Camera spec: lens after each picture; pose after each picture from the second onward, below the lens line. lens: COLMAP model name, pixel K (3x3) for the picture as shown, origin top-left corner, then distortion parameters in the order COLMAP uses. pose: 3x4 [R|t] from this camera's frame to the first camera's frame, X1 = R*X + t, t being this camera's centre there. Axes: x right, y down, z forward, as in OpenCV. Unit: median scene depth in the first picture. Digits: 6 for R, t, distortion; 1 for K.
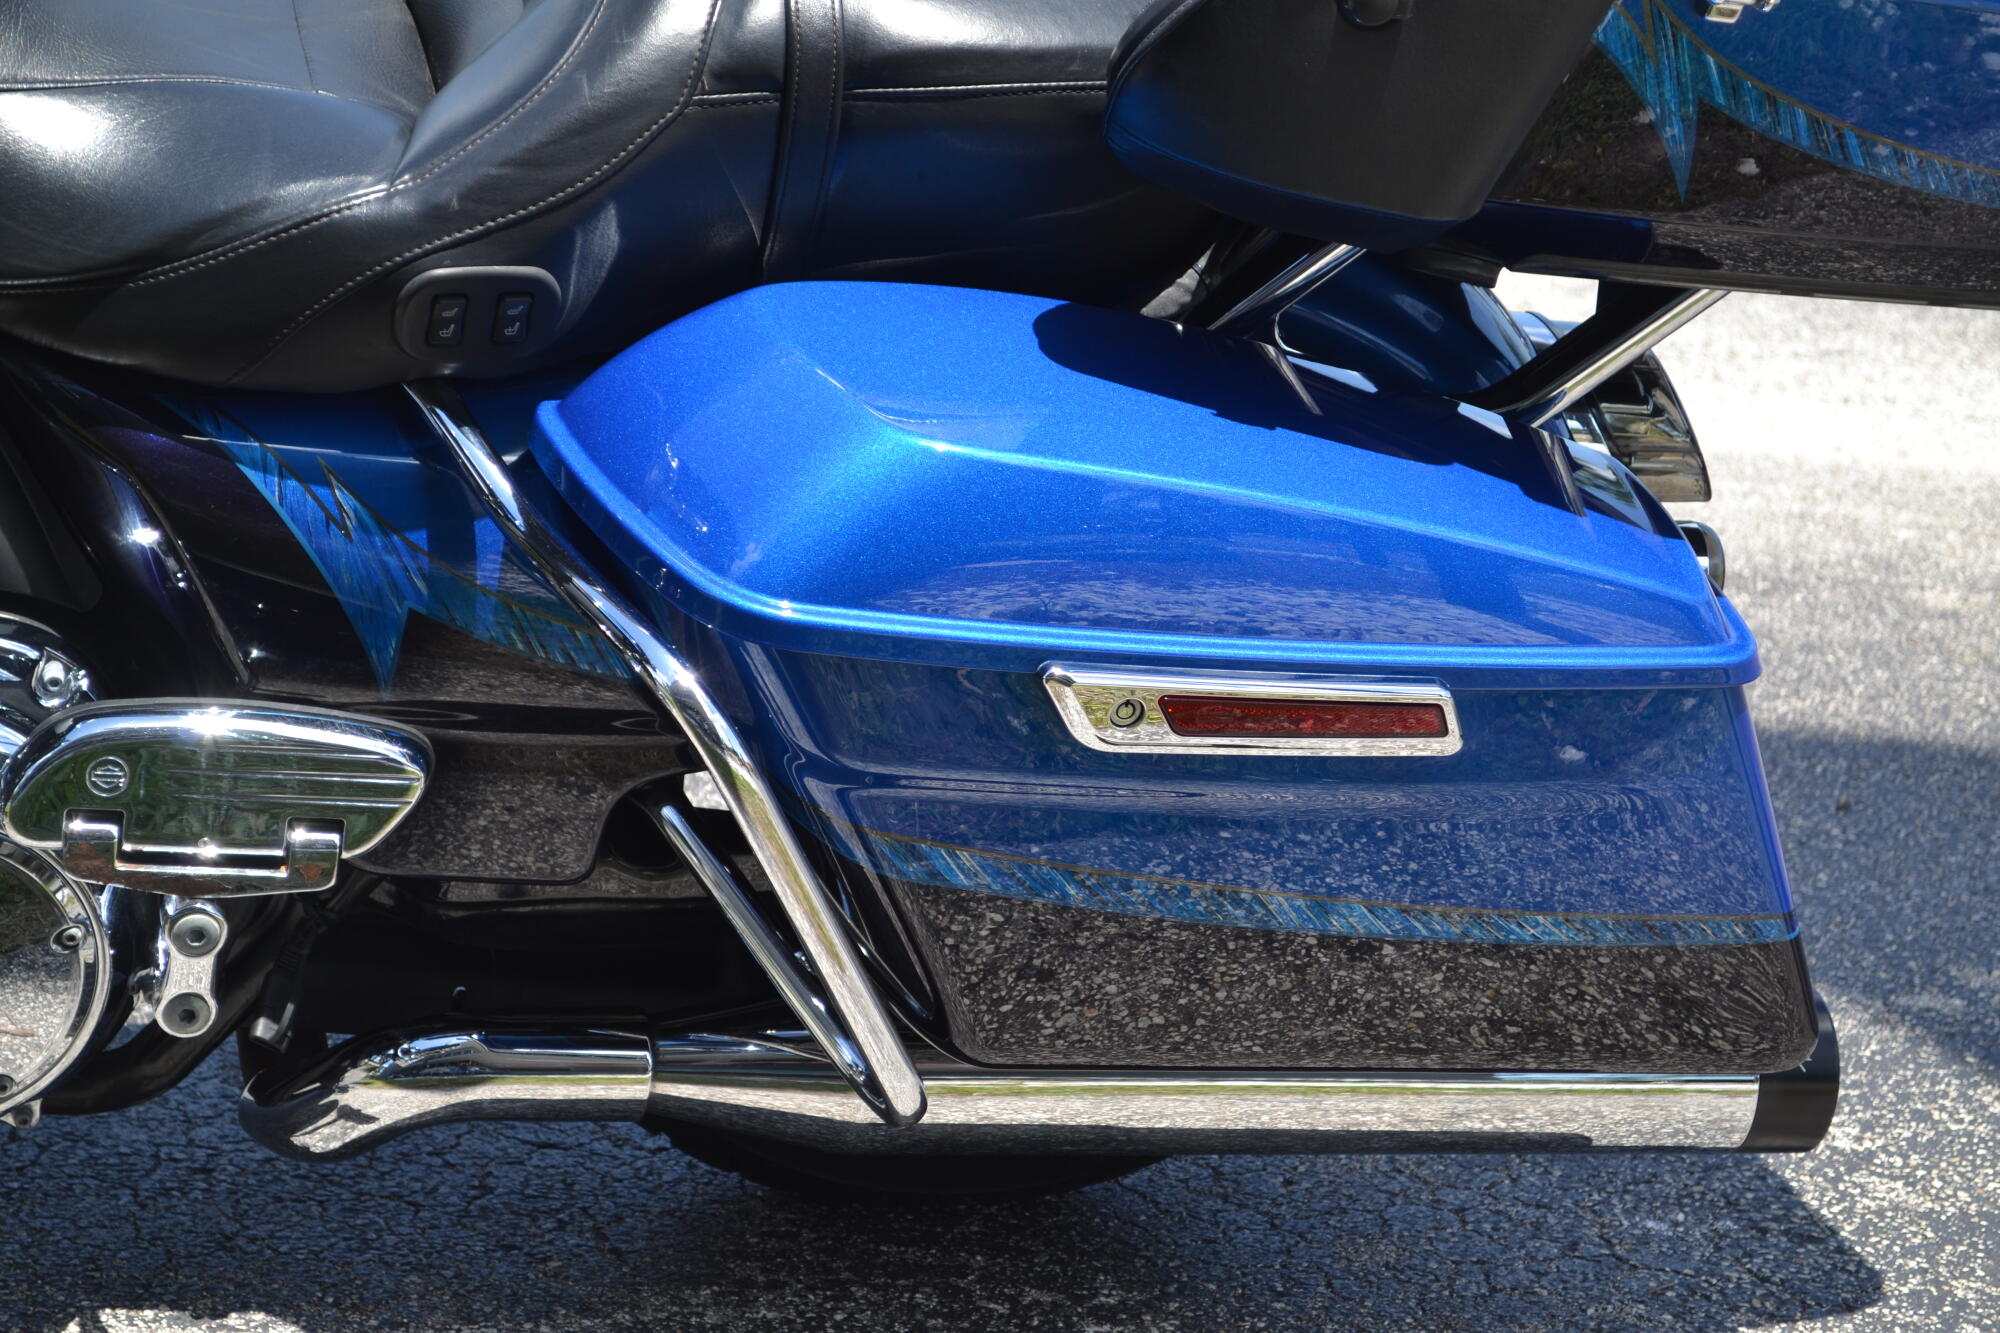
lens RADIAL K [[4427.7, 0, 989.3], [0, 4427.7, 665.3], [0, 0, 1]] dist [0.046302, 0.000000]
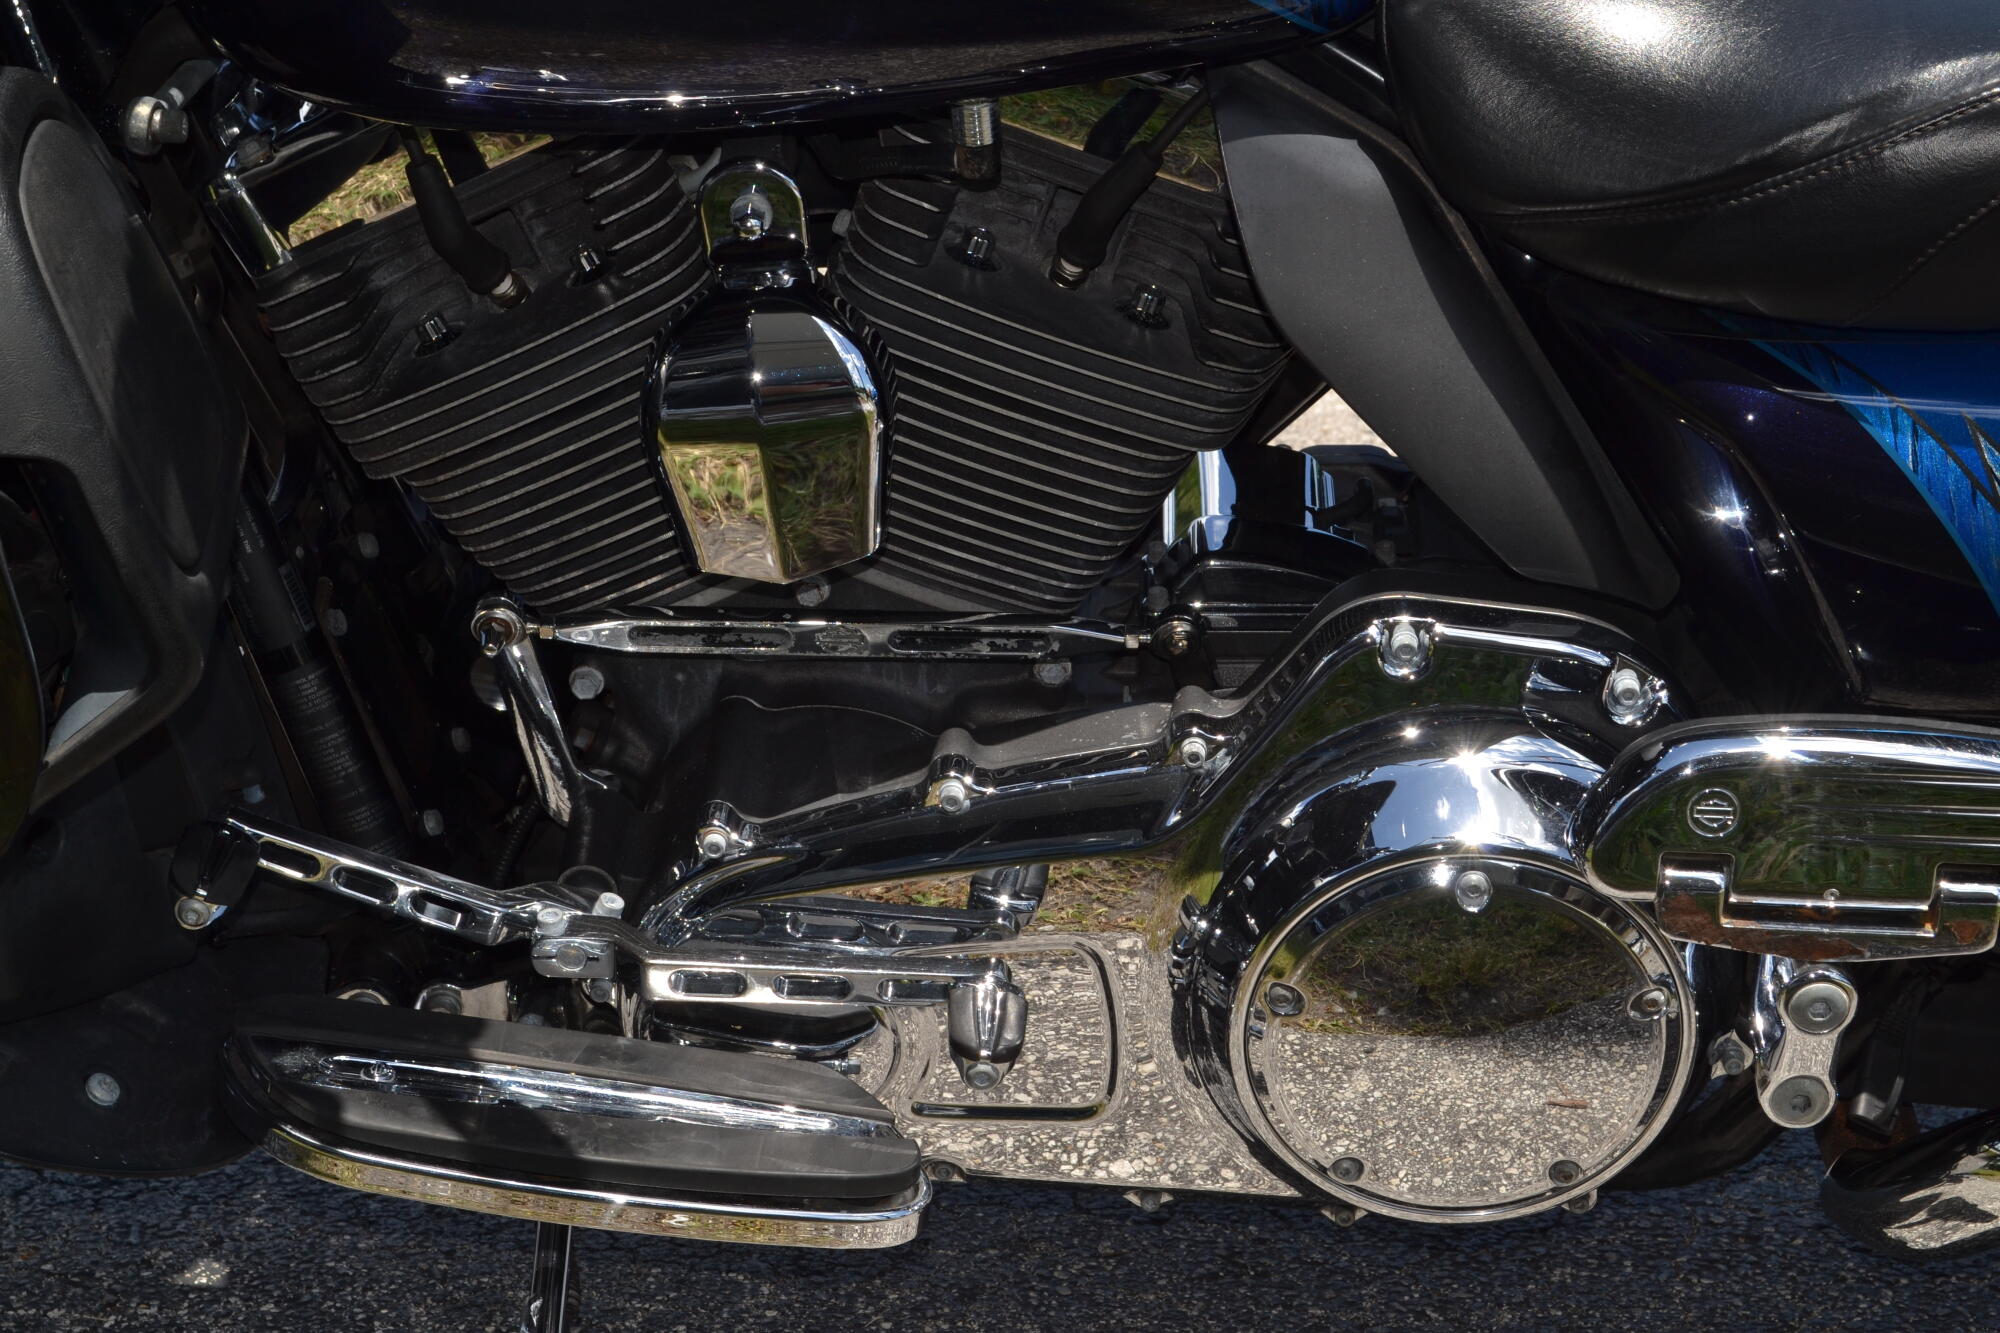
lens RADIAL K [[3512.4, 0, 996.4], [0, 3512.4, 686.4], [0, 0, 1]] dist [0.016697, 0.000000]
pose [[0.951414, -0.007699, -0.307820, -0.121866], [0.011219, 0.999890, 0.009666, -0.005353], [0.307711, -0.012650, 0.951396, 0.341571]]
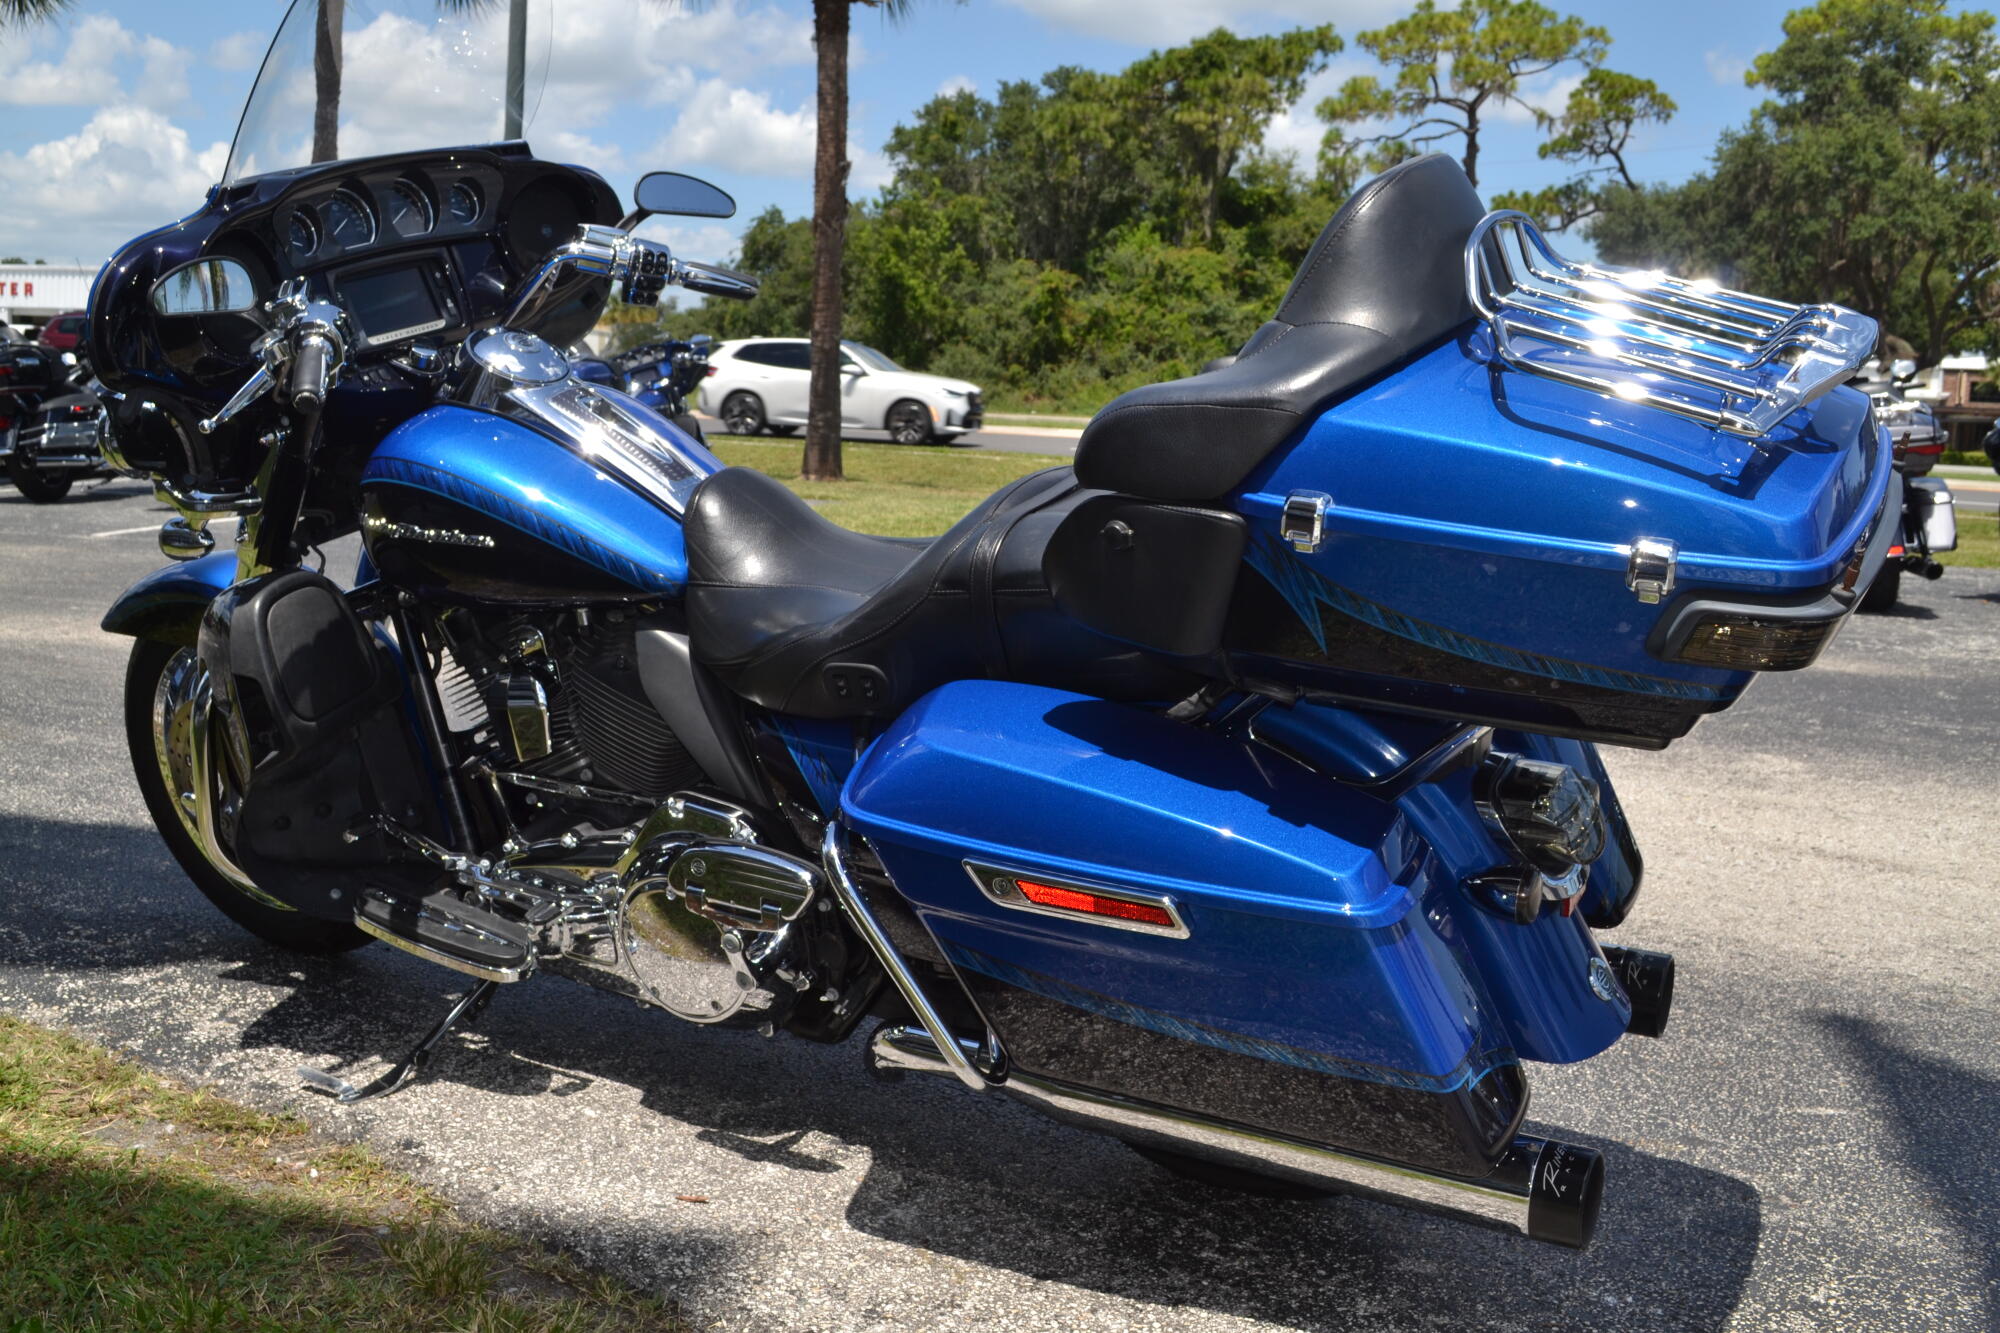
lens RADIAL K [[1984.3, 0, 987.0], [0, 1984.3, 673.3], [0, 0, 1]] dist [-0.055004, 0.000000]
pose [[0.726168, 0.040123, -0.686345, 0.612522], [-0.162157, 0.980127, -0.114268, 0.019130], [0.668120, 0.194273, 0.718243, 0.313085]]
